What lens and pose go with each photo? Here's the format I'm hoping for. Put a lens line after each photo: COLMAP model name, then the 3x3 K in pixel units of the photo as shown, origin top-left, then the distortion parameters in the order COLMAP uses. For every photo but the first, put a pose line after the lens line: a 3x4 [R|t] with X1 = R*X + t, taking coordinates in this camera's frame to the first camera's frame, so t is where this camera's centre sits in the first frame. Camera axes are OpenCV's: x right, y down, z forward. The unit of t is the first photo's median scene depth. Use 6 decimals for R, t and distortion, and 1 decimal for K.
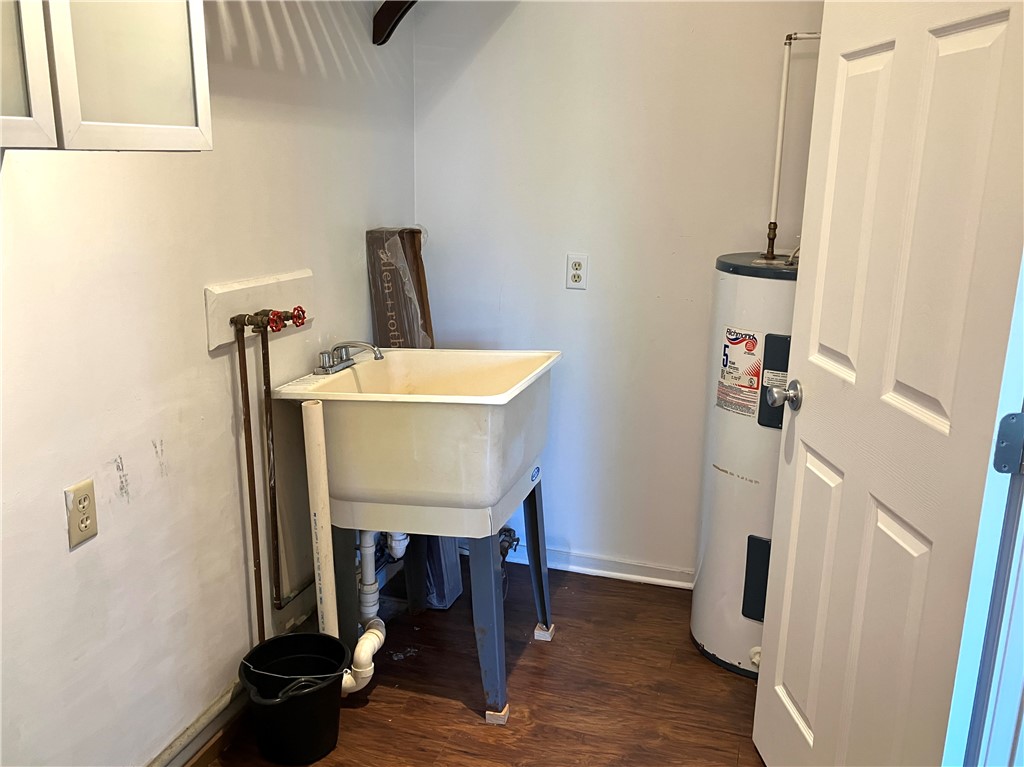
lens RADIAL K [[845.0, 0, 513.0], [0, 845.0, 388.3], [0, 0, 1]] dist [-0.007216, 0.004999]
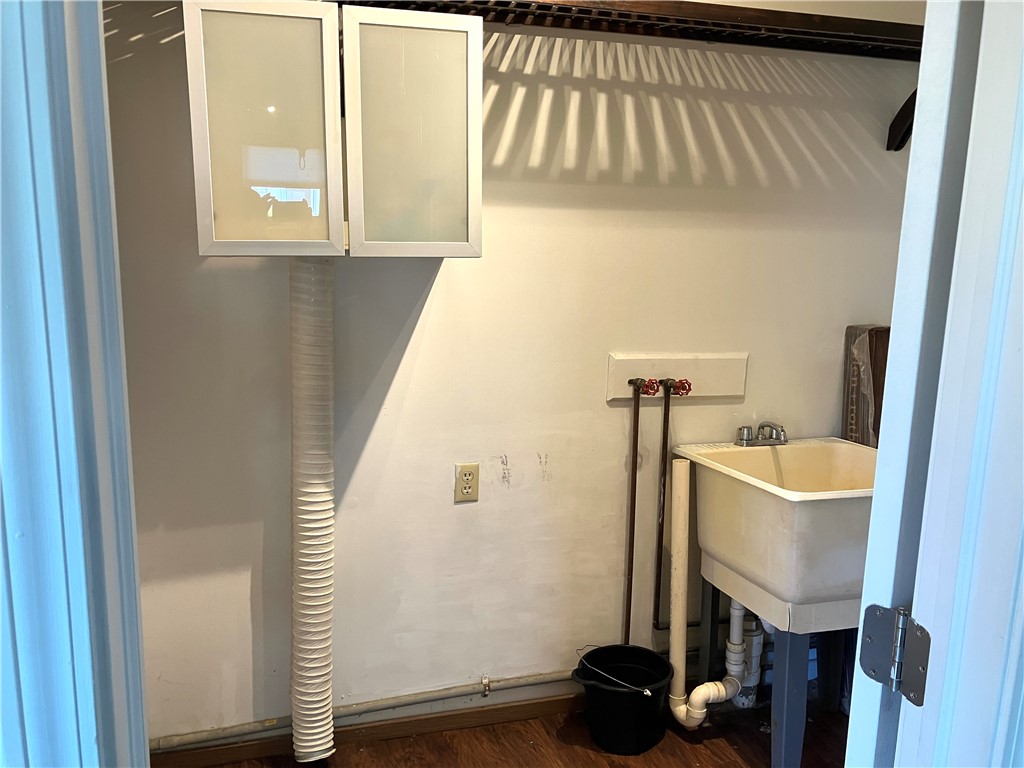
lens RADIAL K [[845.0, 0, 517.8], [0, 845.0, 380.2], [0, 0, 1]] dist [-0.007216, 0.004999]
pose [[0.578711, 0.159216, -0.799840, 0.587748], [-0.227663, 0.973307, 0.029025, -0.079233], [0.783111, 0.165297, 0.599511, 0.093676]]
